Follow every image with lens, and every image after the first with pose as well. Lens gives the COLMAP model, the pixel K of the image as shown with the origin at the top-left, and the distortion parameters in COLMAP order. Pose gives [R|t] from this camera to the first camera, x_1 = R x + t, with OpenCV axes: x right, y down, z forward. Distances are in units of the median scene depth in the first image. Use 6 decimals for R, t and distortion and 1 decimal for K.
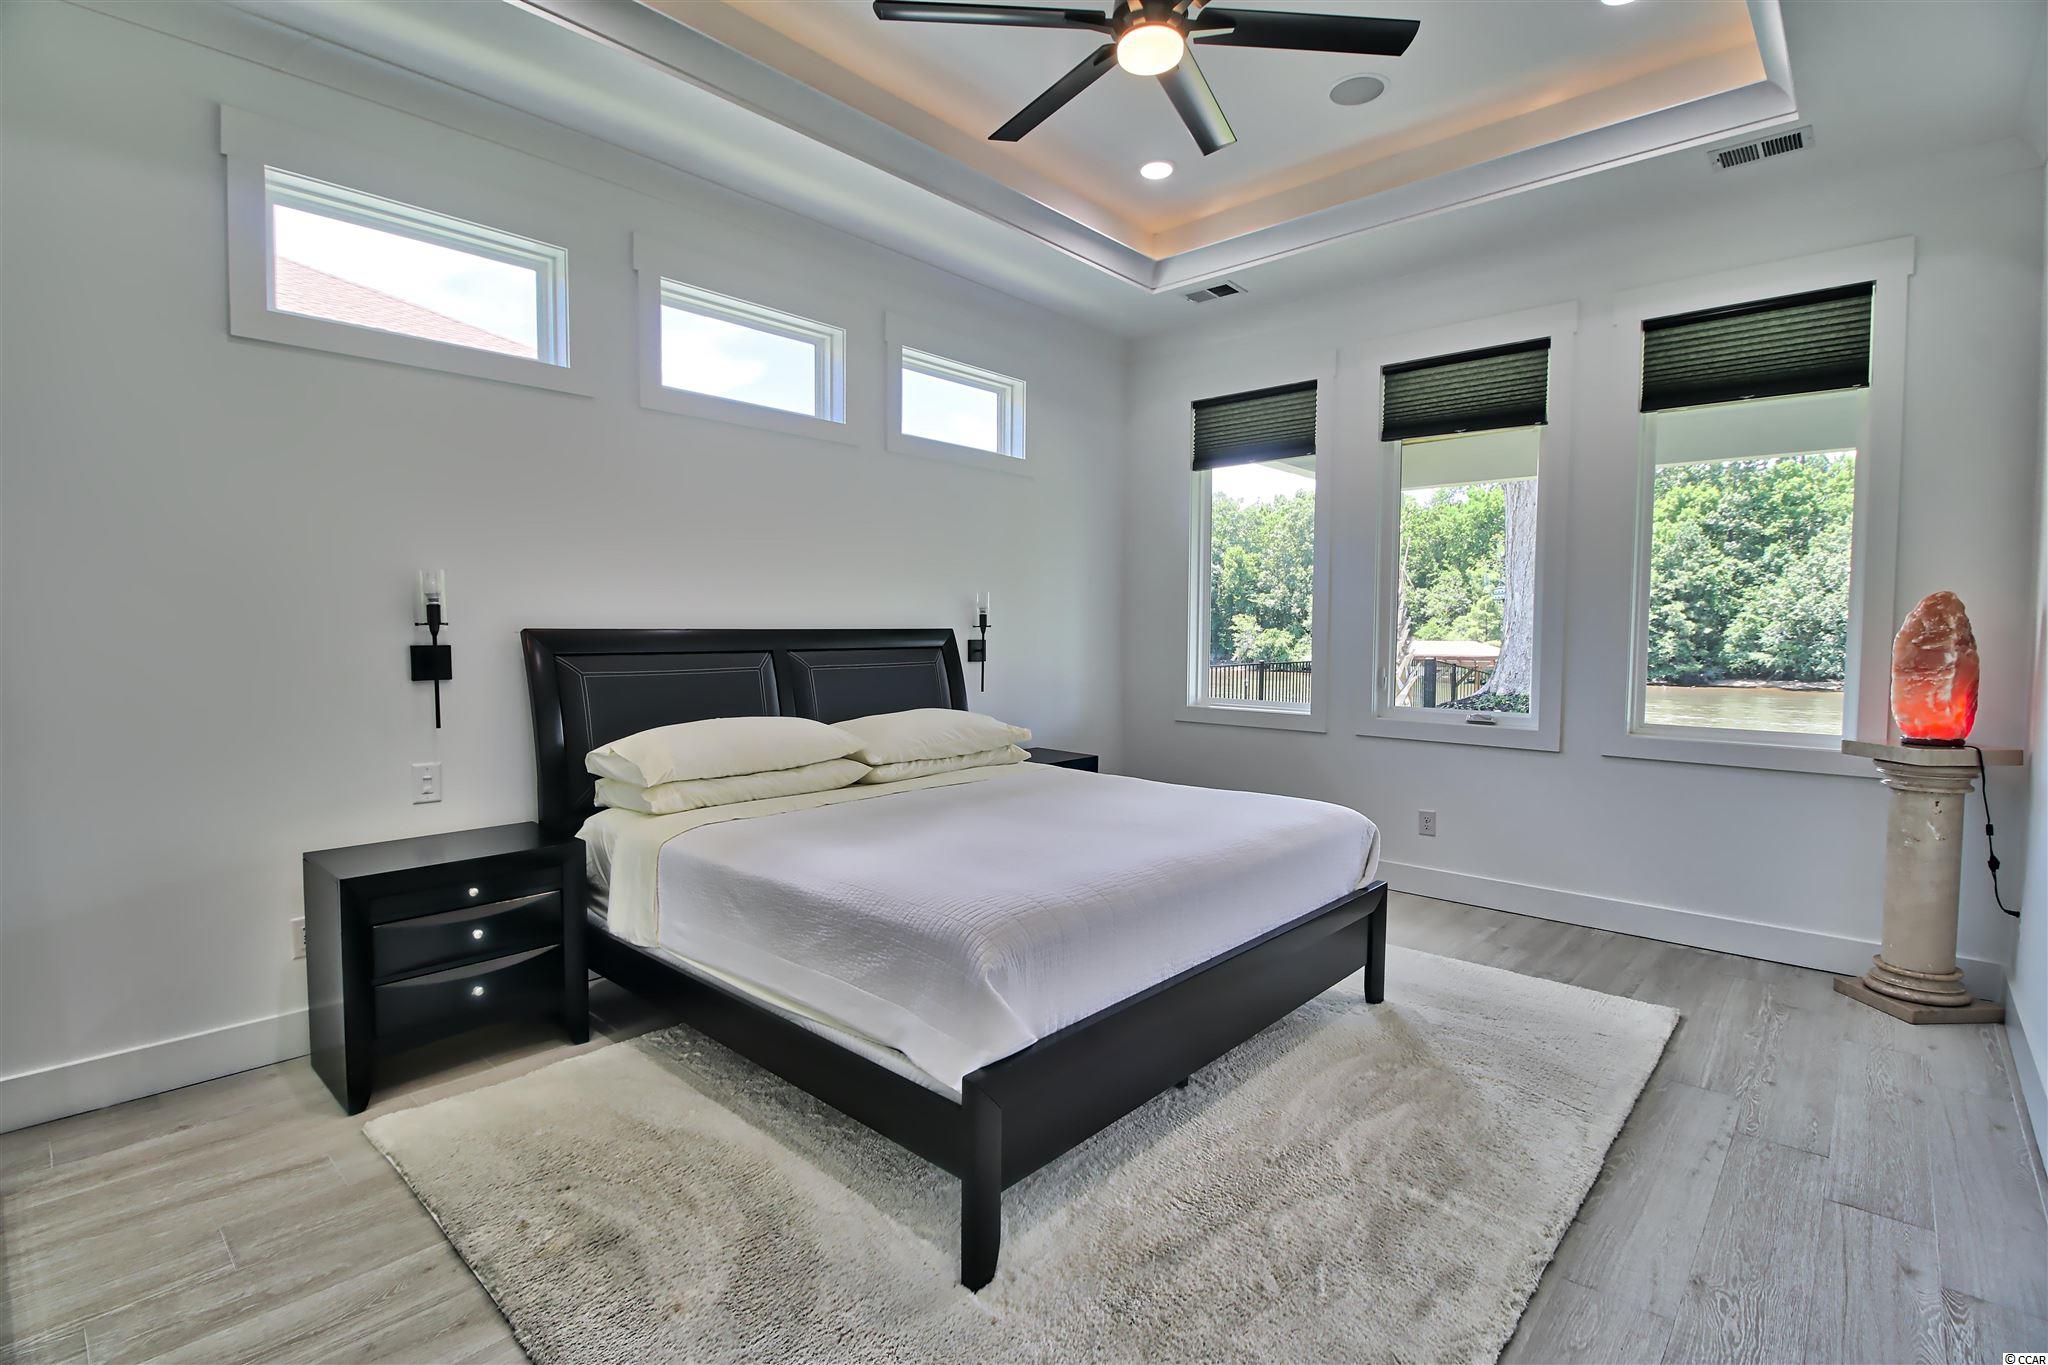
lens RADIAL K [[946.7, 0, 1020.0], [0, 946.7, 679.4], [0, 0, 1]] dist [0.002473, -0.015719]
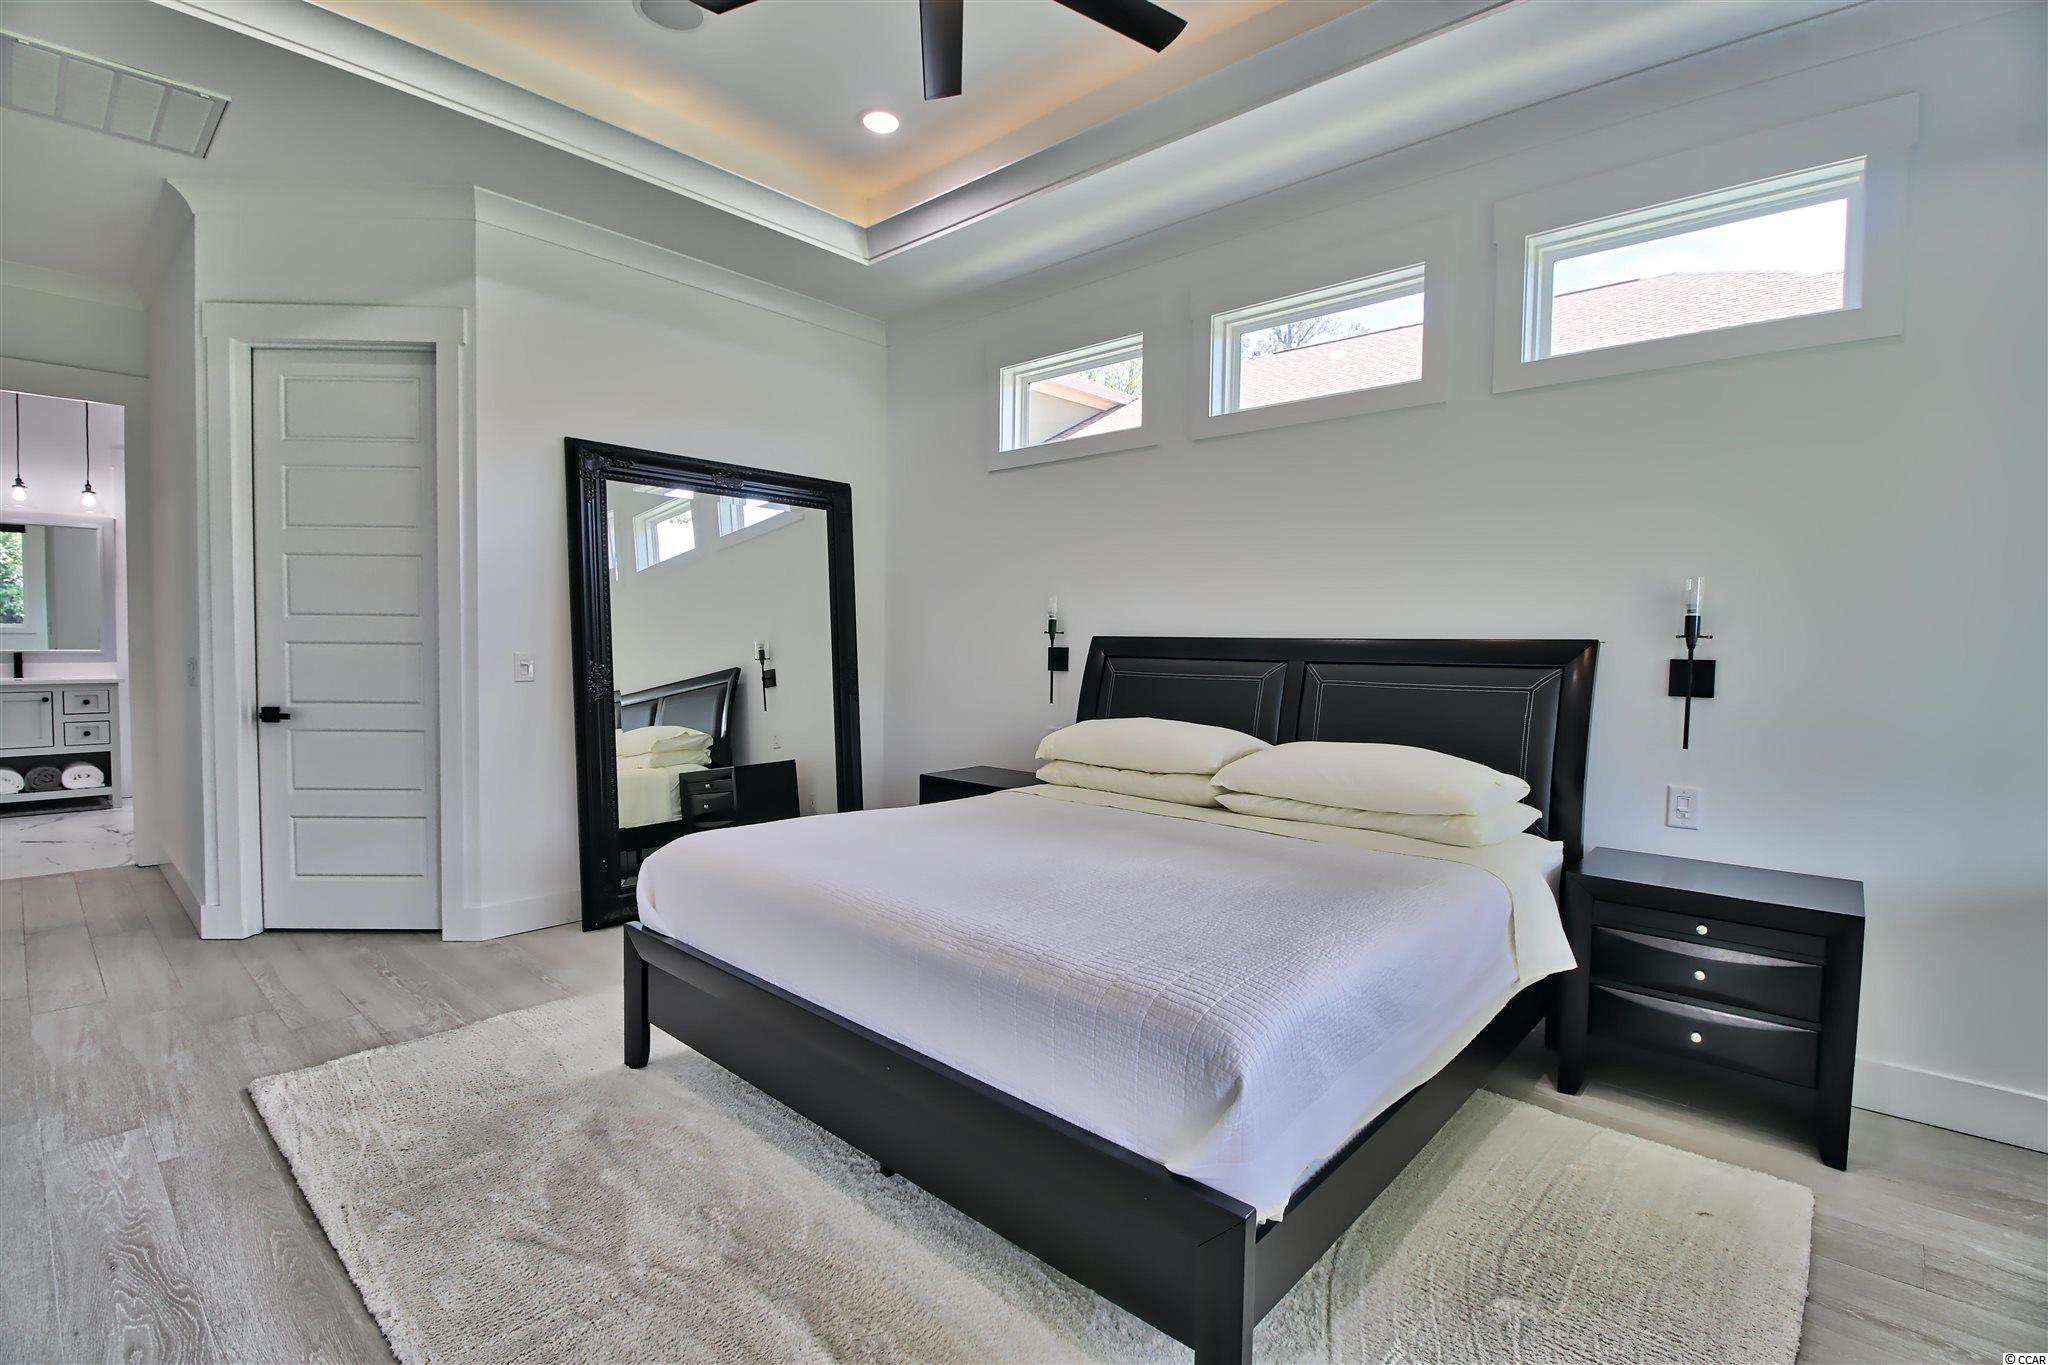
lens RADIAL K [[946.7, 0, 1020.0], [0, 946.7, 679.4], [0, 0, 1]] dist [0.002473, -0.015719]
pose [[0.010058, 0.045369, -0.998920, 0.648312], [-0.061996, 0.997077, 0.044662, -0.036611], [0.998026, 0.061479, 0.012841, 0.704278]]
